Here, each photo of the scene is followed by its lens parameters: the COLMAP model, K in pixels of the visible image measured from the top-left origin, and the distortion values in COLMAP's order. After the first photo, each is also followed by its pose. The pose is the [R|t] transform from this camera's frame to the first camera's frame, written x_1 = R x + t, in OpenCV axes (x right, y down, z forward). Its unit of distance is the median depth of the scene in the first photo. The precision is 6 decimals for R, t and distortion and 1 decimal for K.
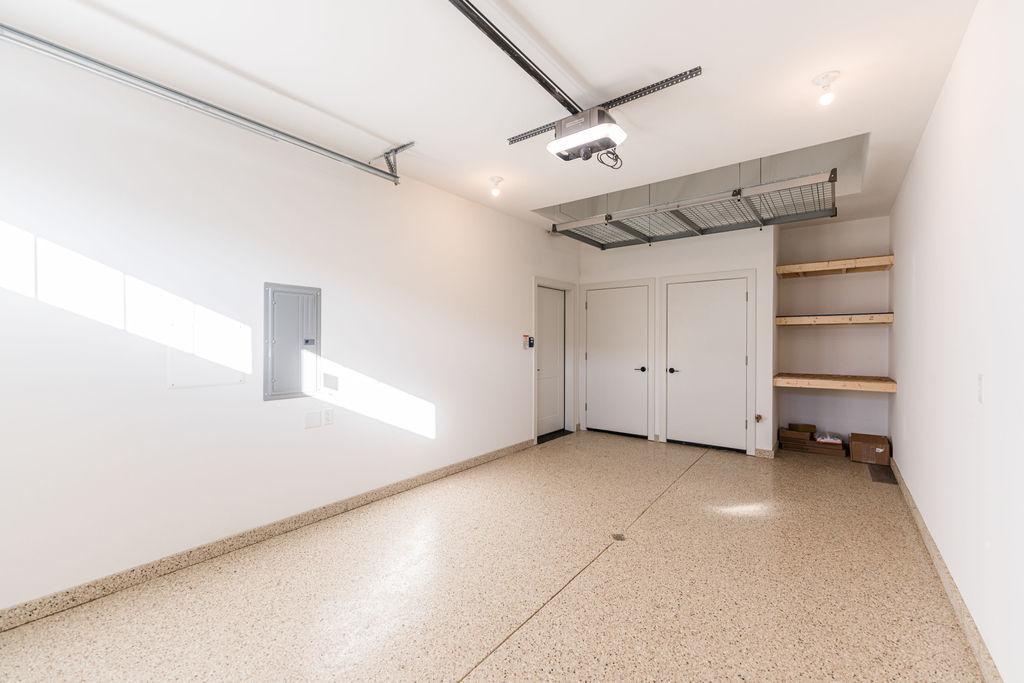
lens RADIAL K [[420.9, 0, 506.9], [0, 420.9, 333.9], [0, 0, 1]] dist [0.000604, 0.000000]
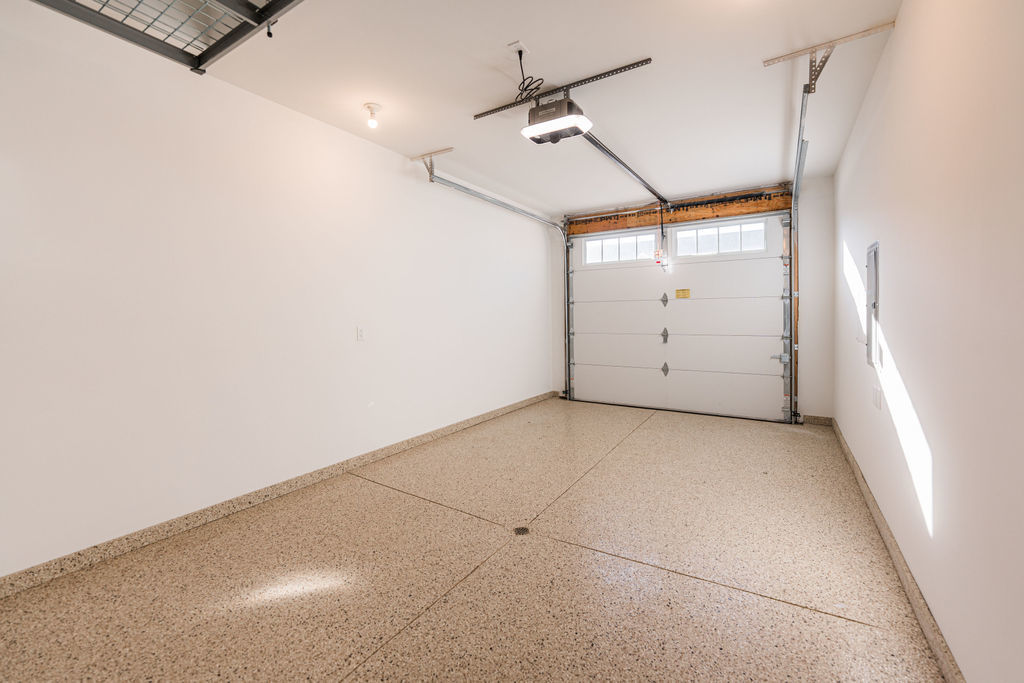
lens RADIAL K [[420.9, 0, 506.9], [0, 420.9, 333.9], [0, 0, 1]] dist [0.000604, 0.000000]
pose [[-0.995830, 0.011252, -0.090531, 0.338868], [0.008905, 0.999615, 0.026289, 0.047944], [0.090792, 0.025373, -0.995547, 1.697006]]
